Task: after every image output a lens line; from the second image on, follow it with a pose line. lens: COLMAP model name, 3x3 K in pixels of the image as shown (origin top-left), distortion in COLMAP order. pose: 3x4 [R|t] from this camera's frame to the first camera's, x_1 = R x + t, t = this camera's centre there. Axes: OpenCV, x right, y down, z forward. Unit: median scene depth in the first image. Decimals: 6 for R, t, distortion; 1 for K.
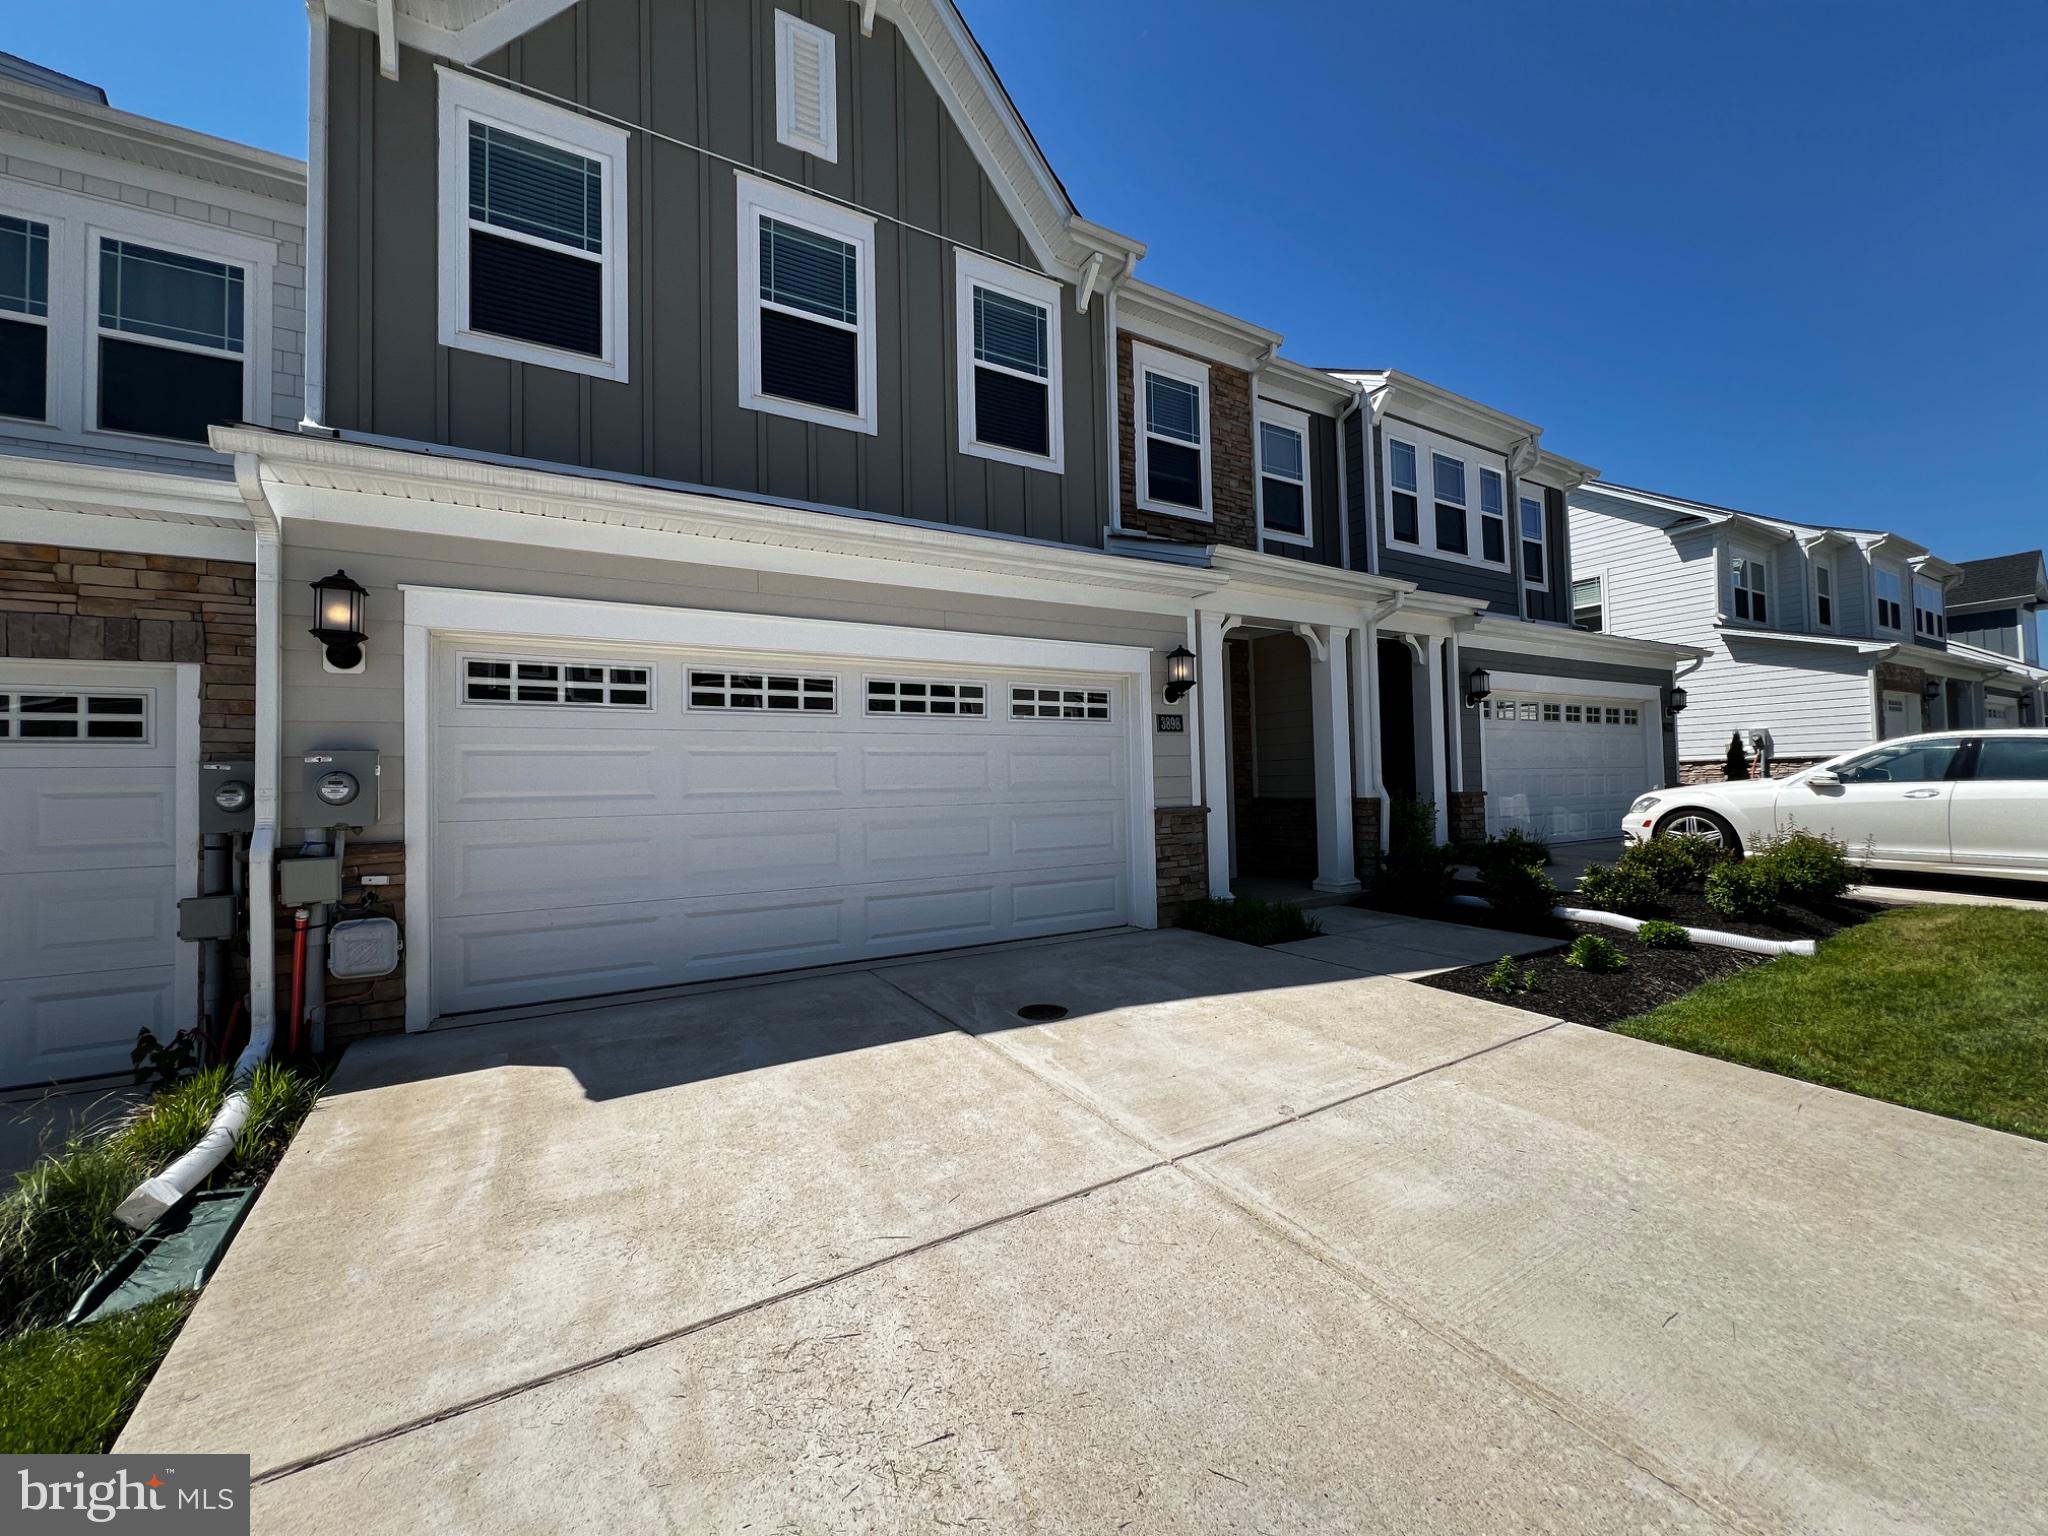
lens RADIAL K [[820.8, 0, 1015.3], [0, 820.8, 762.7], [0, 0, 1]] dist [-0.003627, 0.000861]
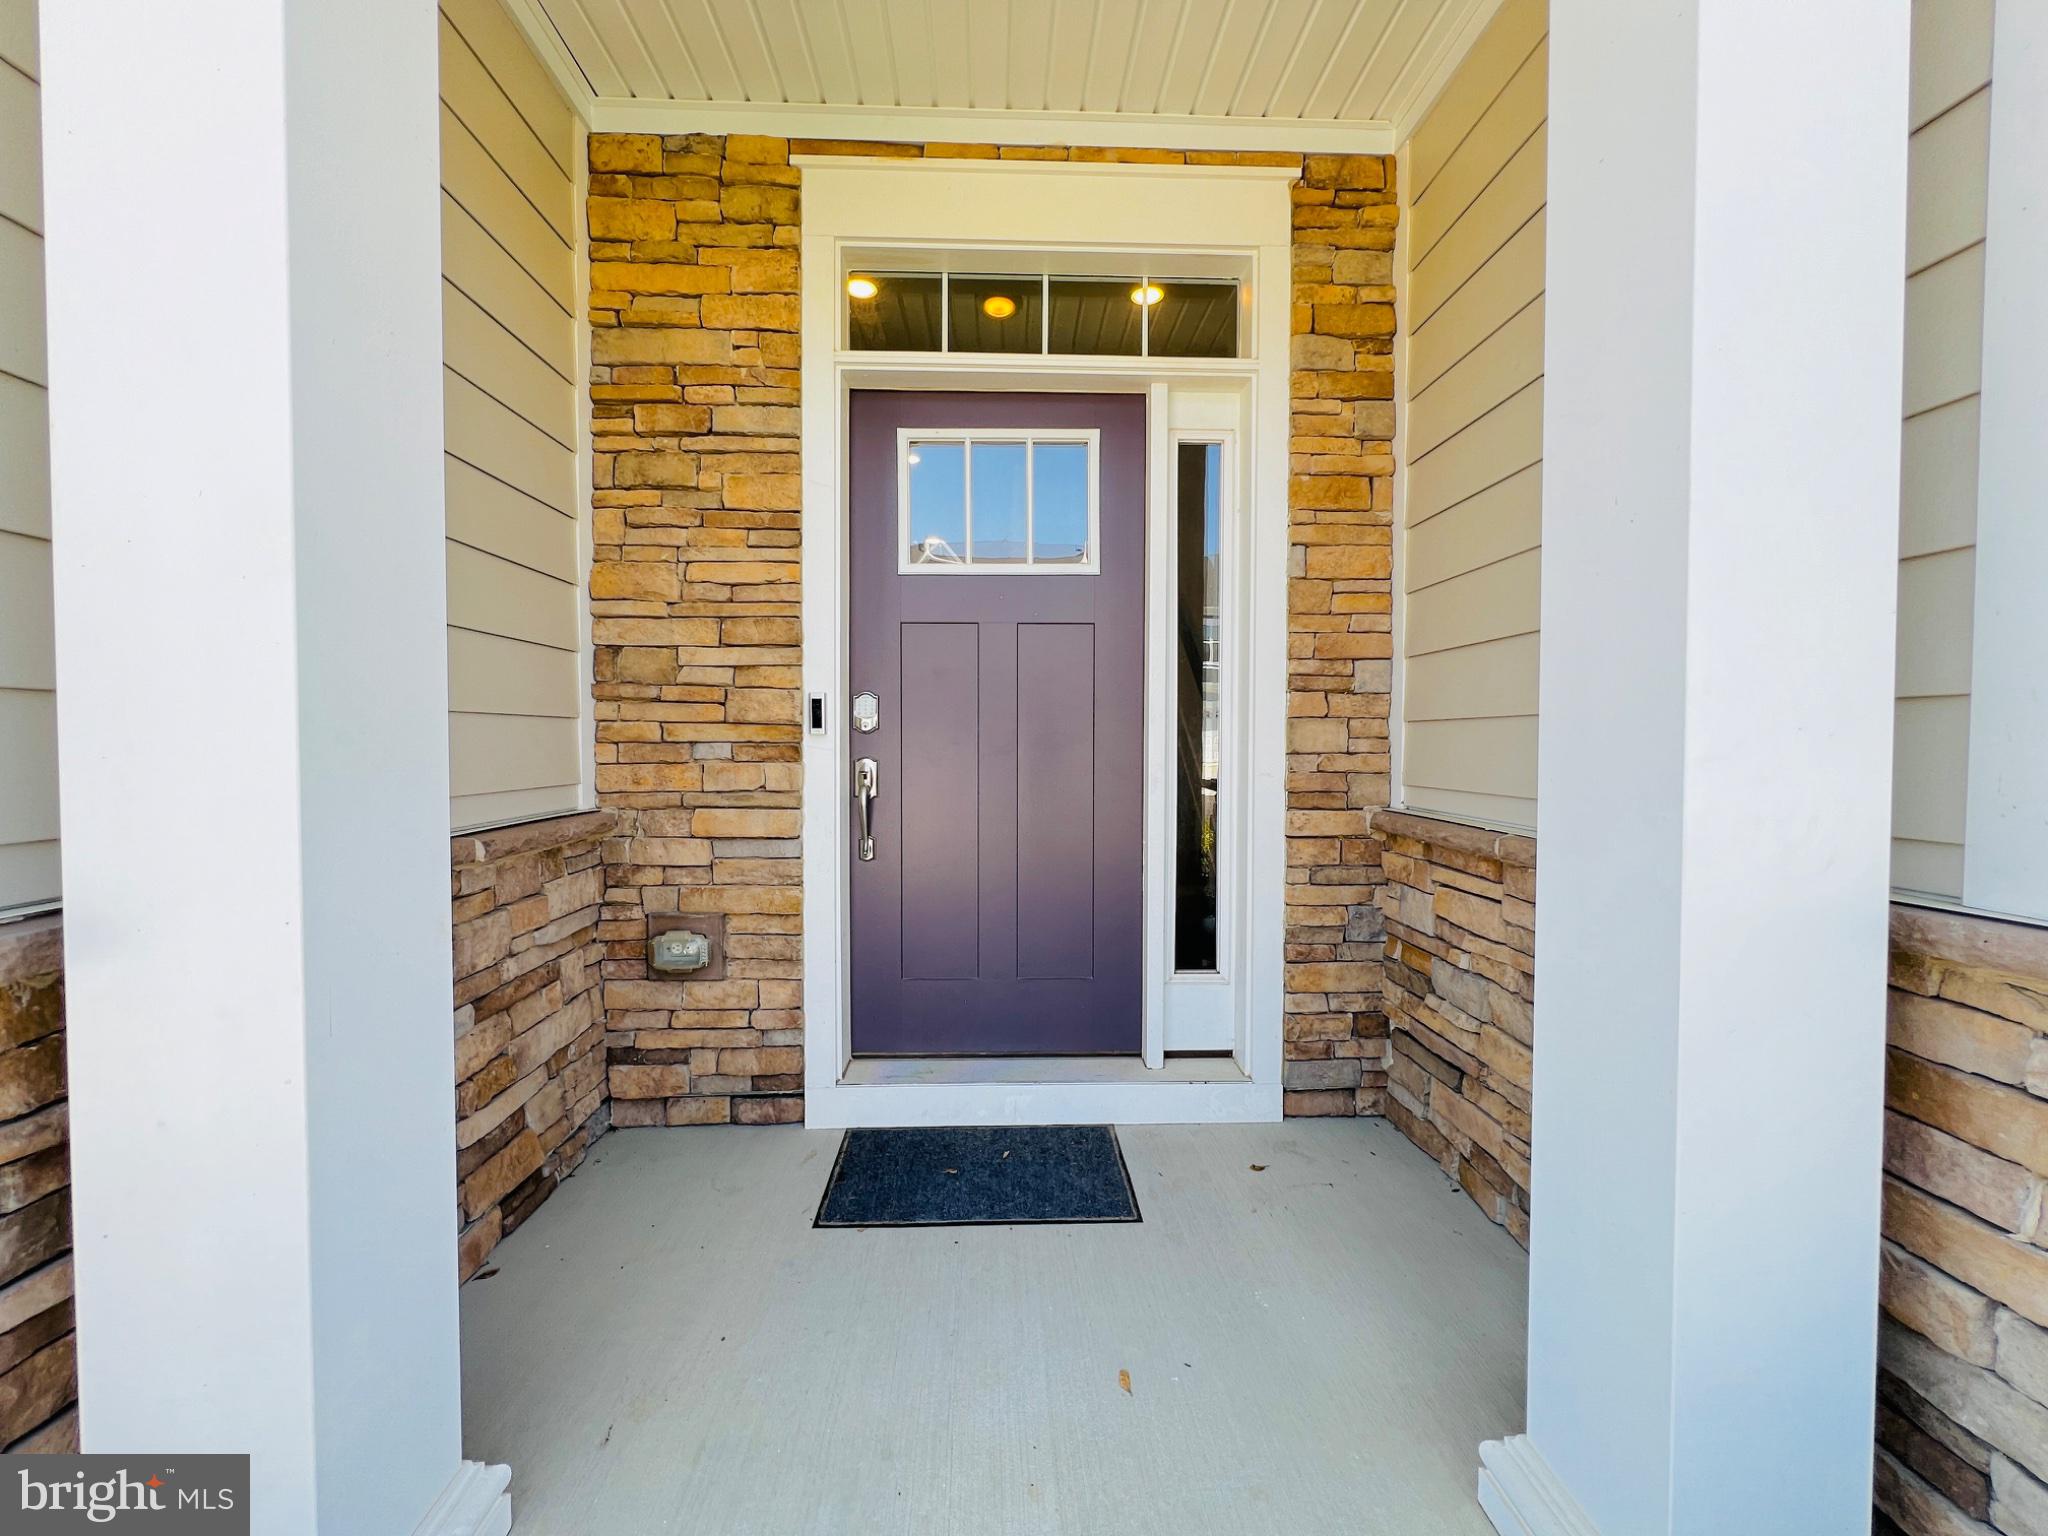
lens RADIAL K [[820.8, 0, 1009.4], [0, 820.8, 758.8], [0, 0, 1]] dist [-0.003627, 0.000861]
pose [[0.873453, 0.039646, -0.485291, 0.441936], [-0.010139, 0.997944, 0.063279, 0.019282], [0.486802, -0.050351, 0.872060, 1.044093]]
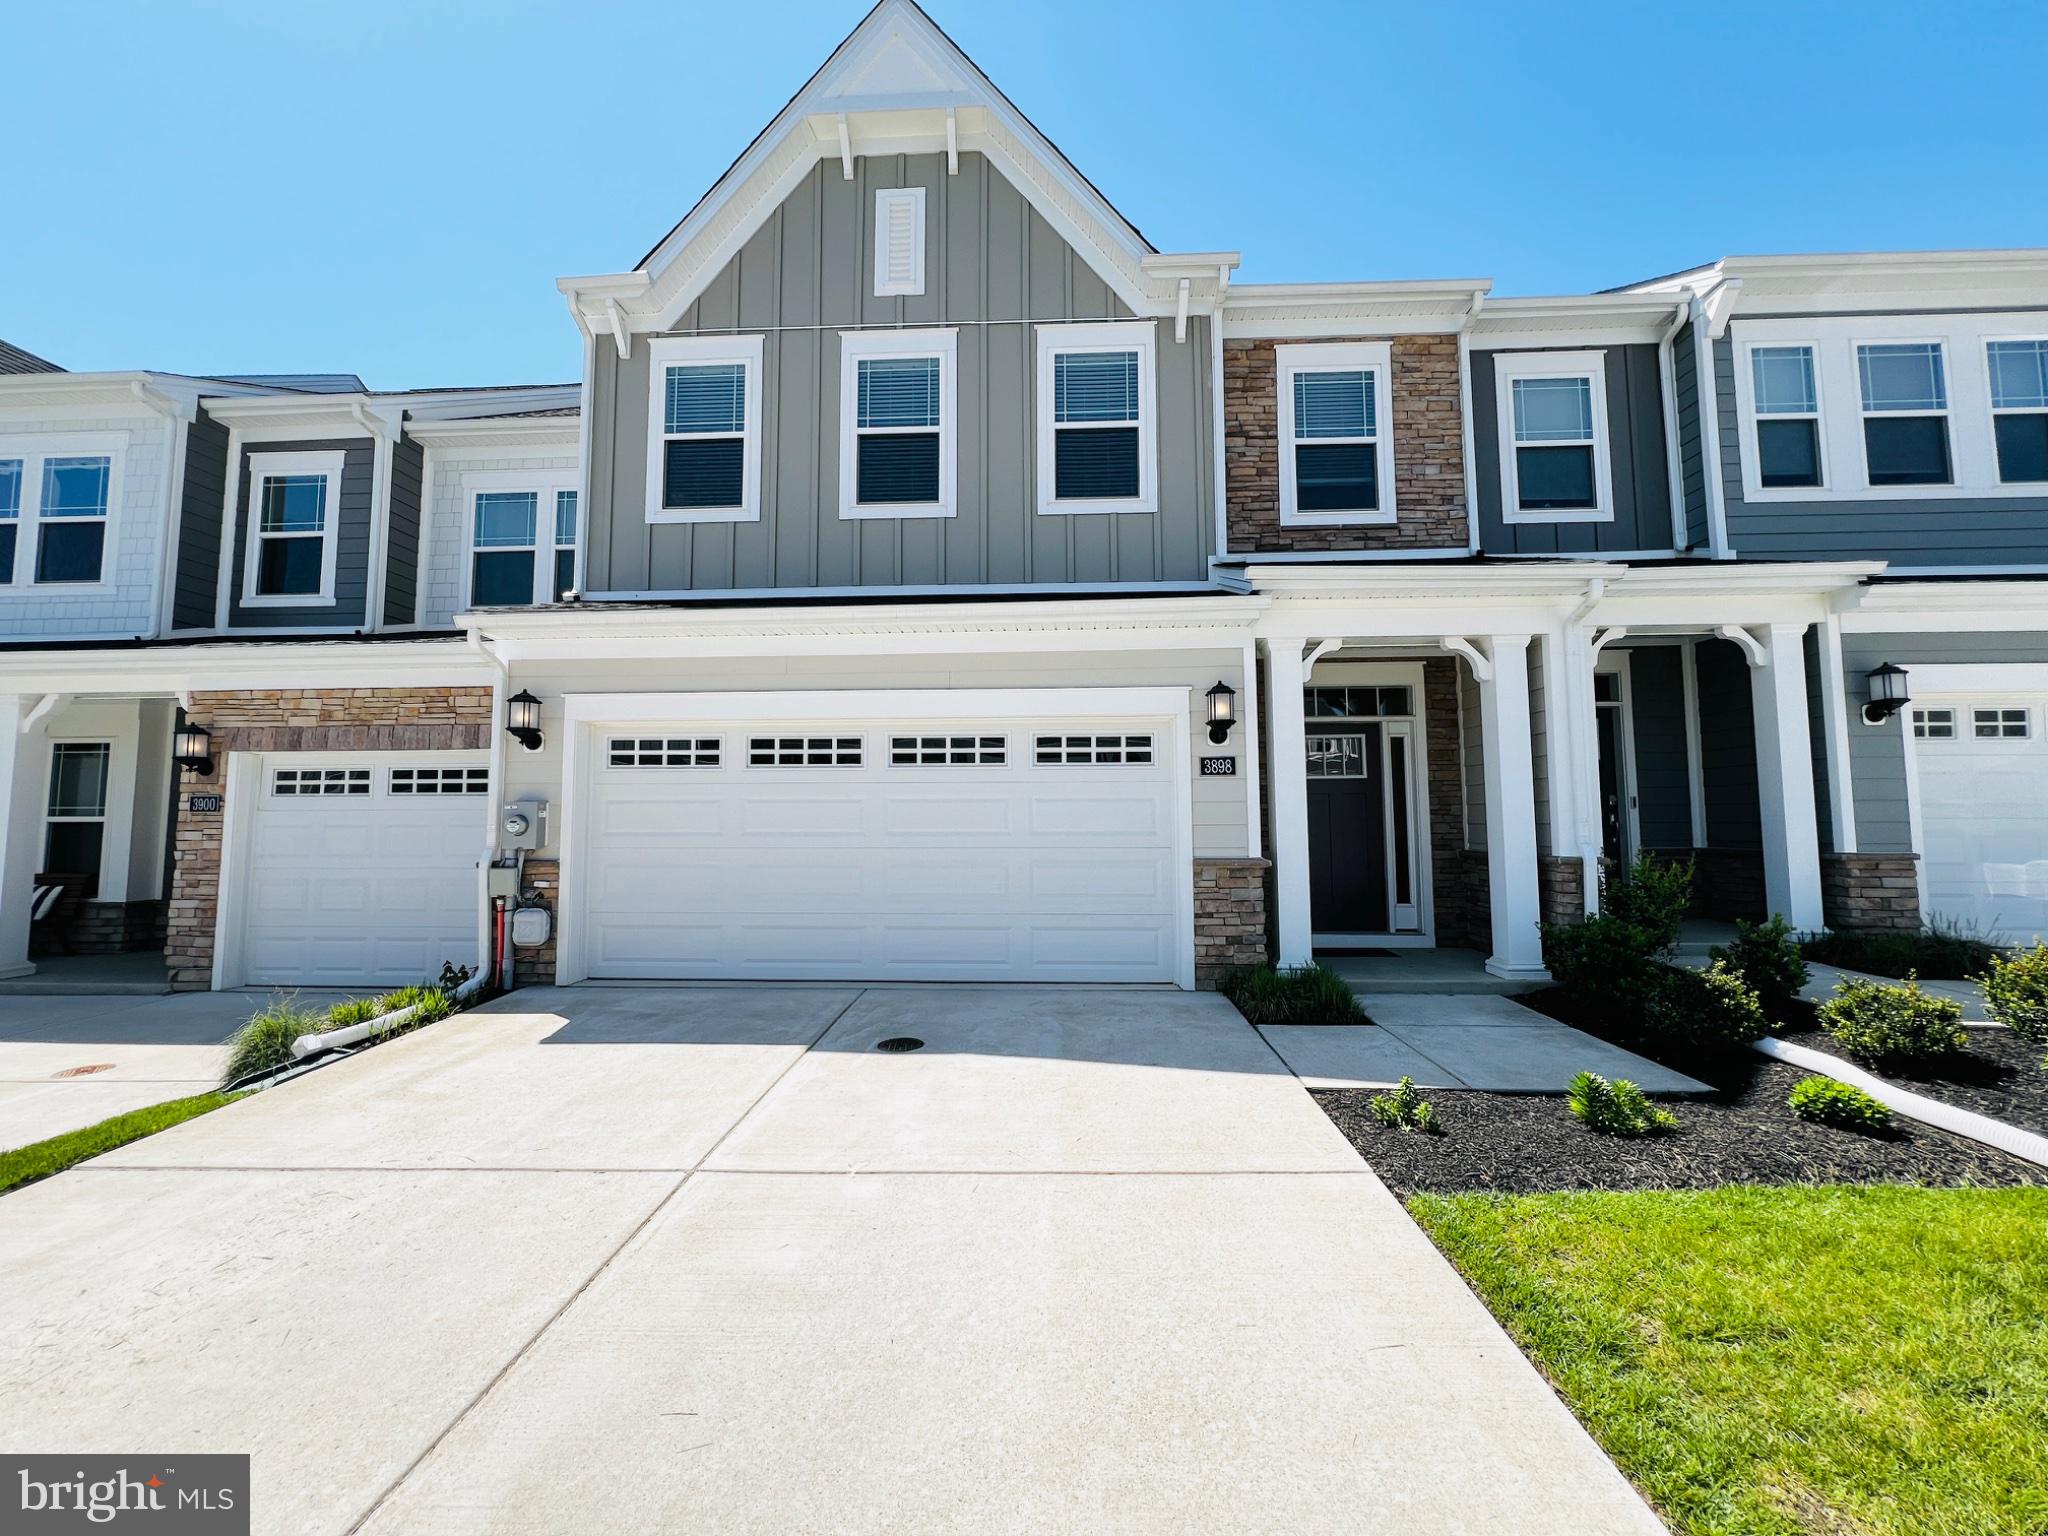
lens RADIAL K [[820.8, 0, 1019.8], [0, 820.8, 763.0], [0, 0, 1]] dist [-0.003627, 0.000861]
pose [[0.833254, -0.020516, -0.552509, 0.533003], [0.000039, 0.999313, -0.037048, -0.018568], [0.552890, 0.030849, 0.832683, 0.122046]]
